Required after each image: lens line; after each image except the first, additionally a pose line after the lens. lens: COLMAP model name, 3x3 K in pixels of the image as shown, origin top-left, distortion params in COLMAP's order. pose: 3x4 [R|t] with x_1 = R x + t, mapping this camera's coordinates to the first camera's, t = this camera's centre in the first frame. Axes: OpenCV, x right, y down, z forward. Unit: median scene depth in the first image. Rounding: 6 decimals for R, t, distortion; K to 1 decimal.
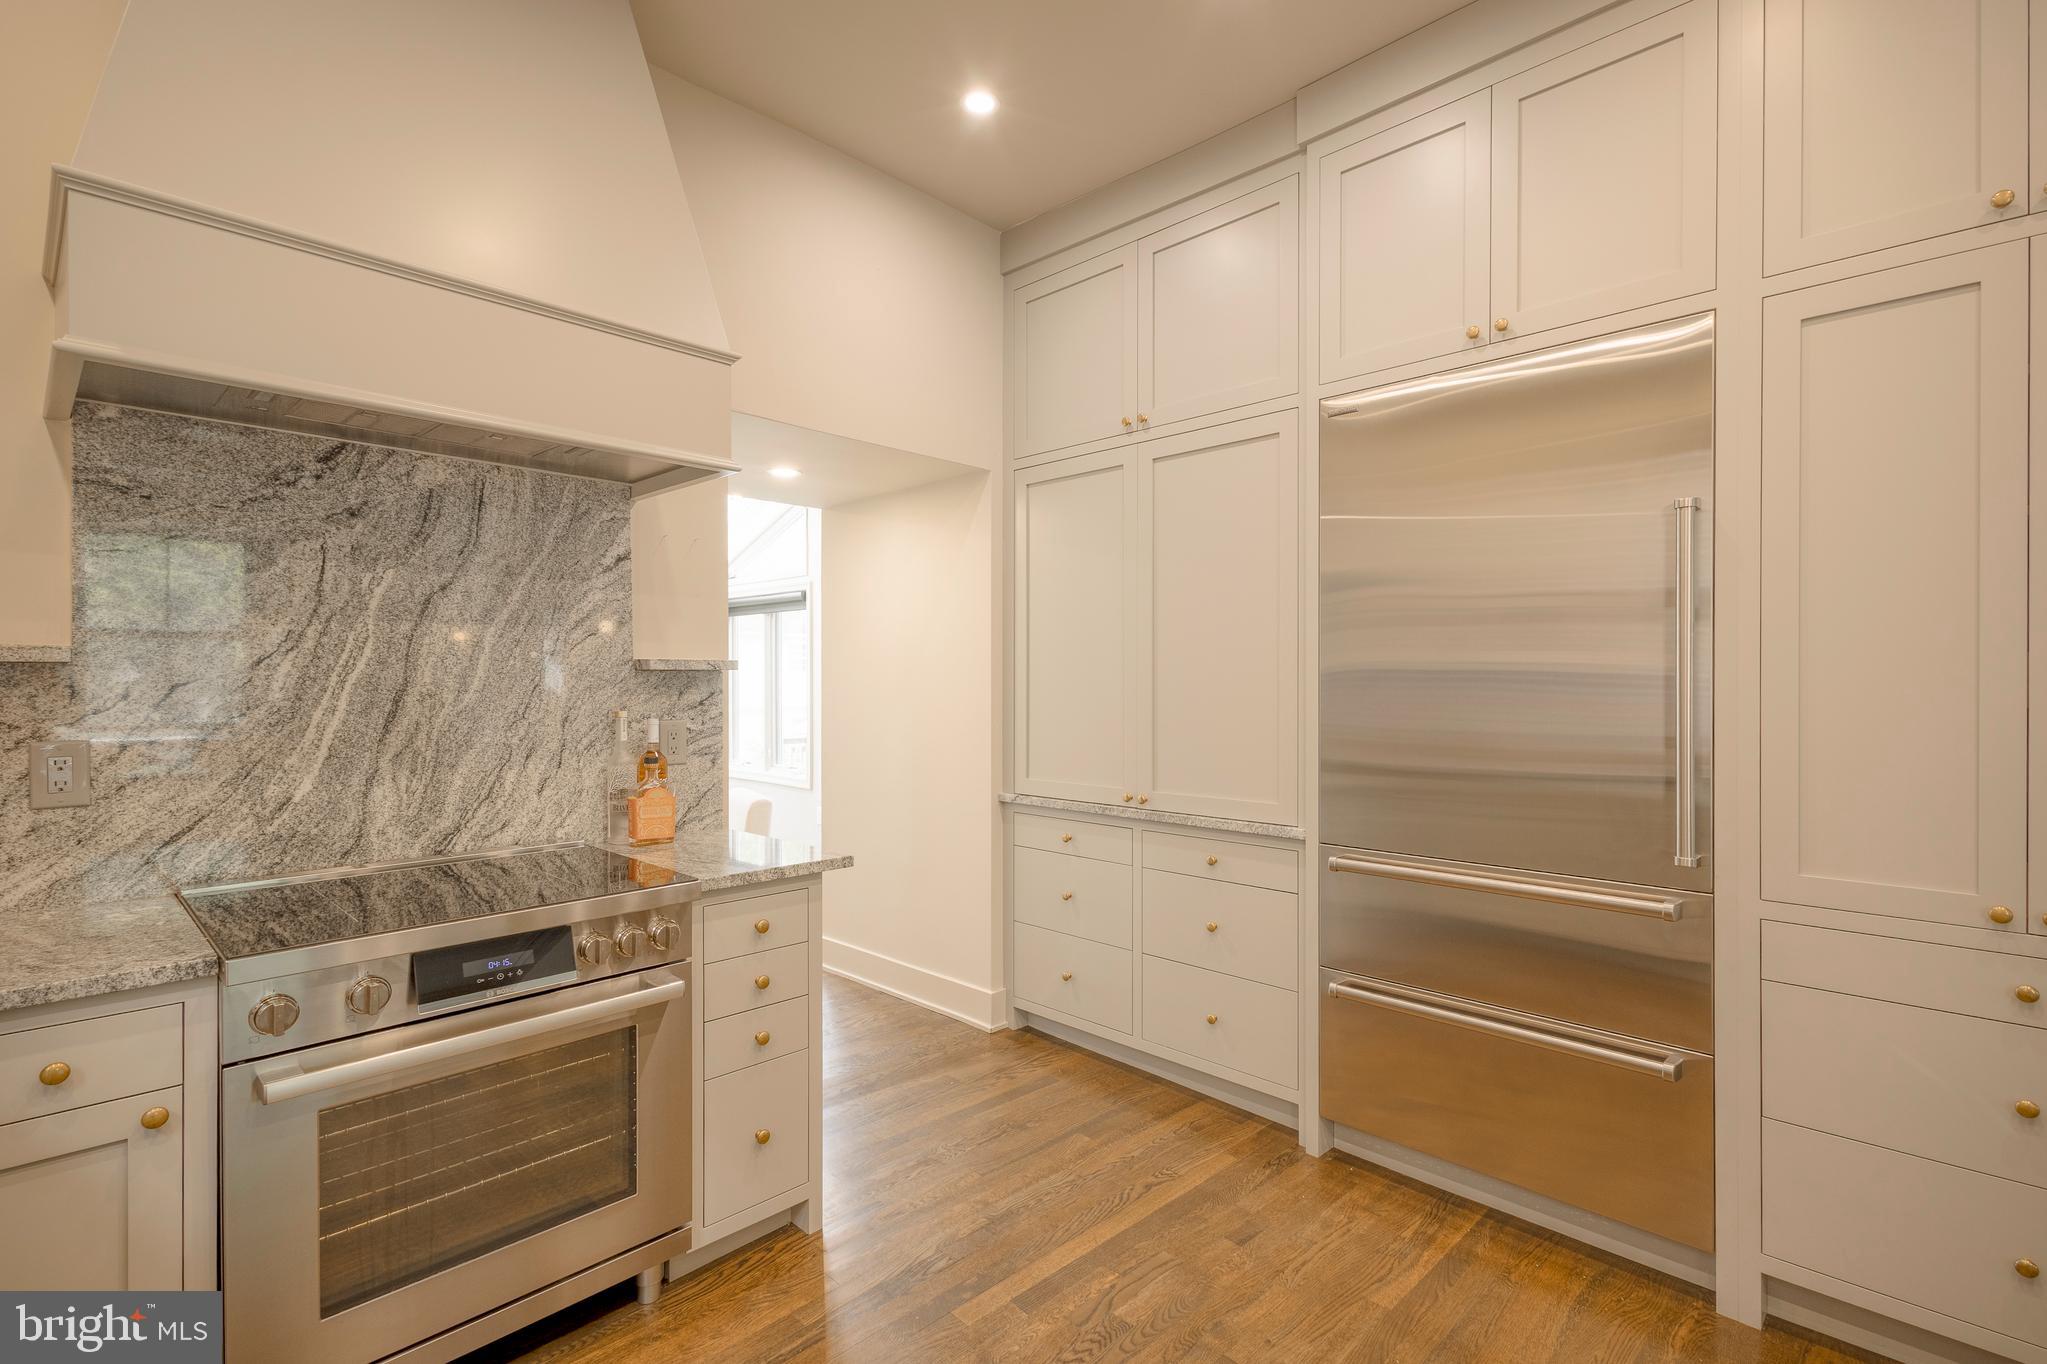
lens RADIAL K [[958.6, 0, 1018.5], [0, 958.6, 684.2], [0, 0, 1]] dist [-0.002430, -0.000429]
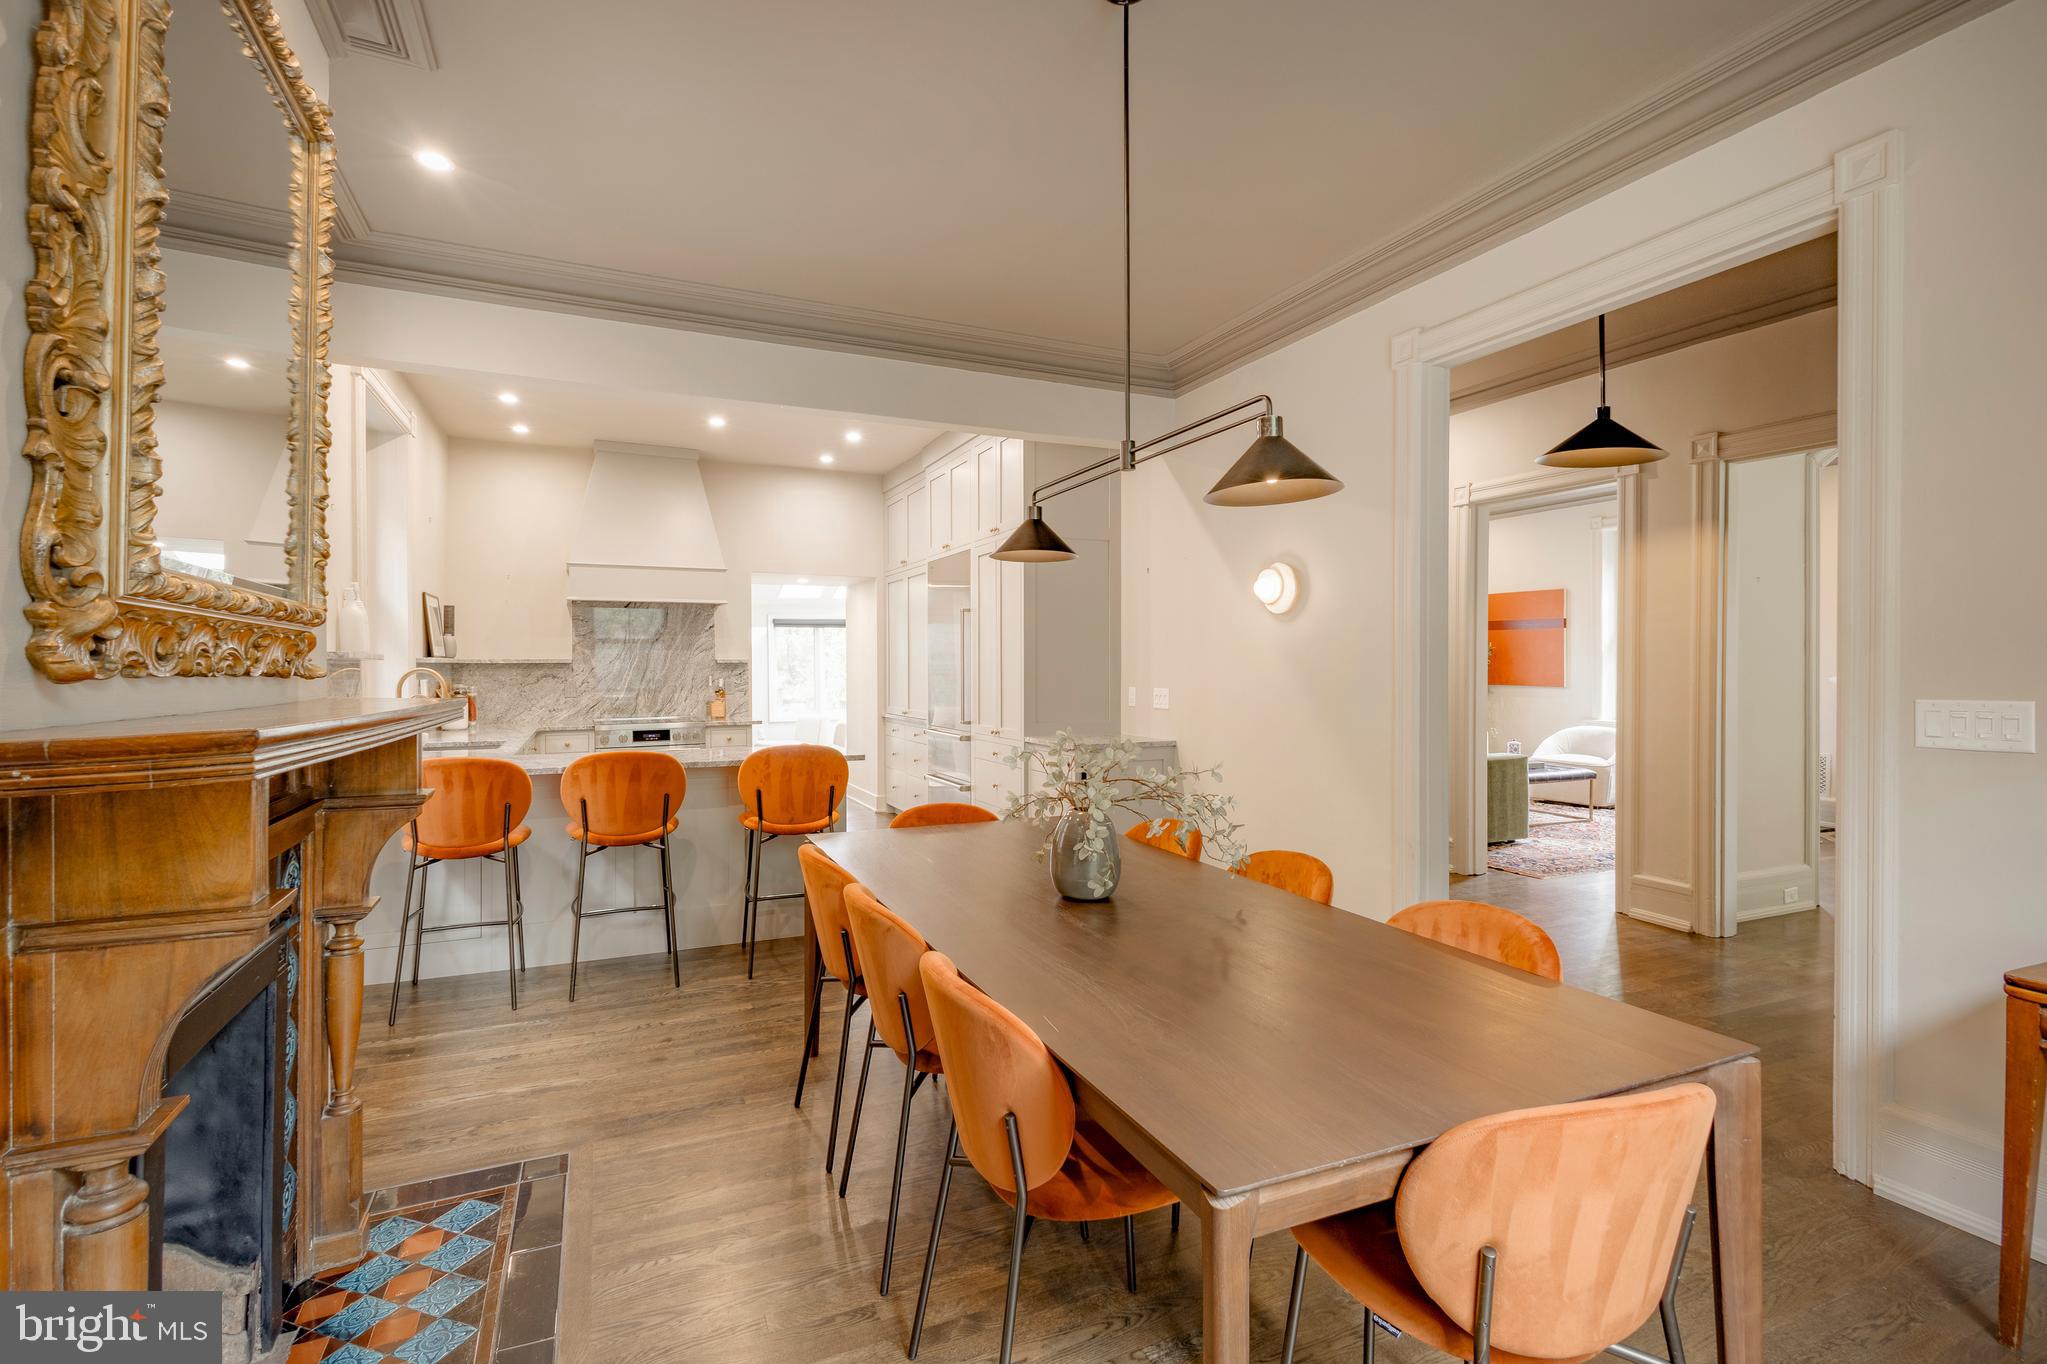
lens RADIAL K [[958.6, 0, 1025.4], [0, 958.6, 673.8], [0, 0, 1]] dist [-0.002430, -0.000429]
pose [[0.933674, 0.000358, -0.358123, 1.606204], [0.003424, 0.999945, 0.009927, -0.007052], [0.358107, -0.010495, 0.933622, -1.498145]]
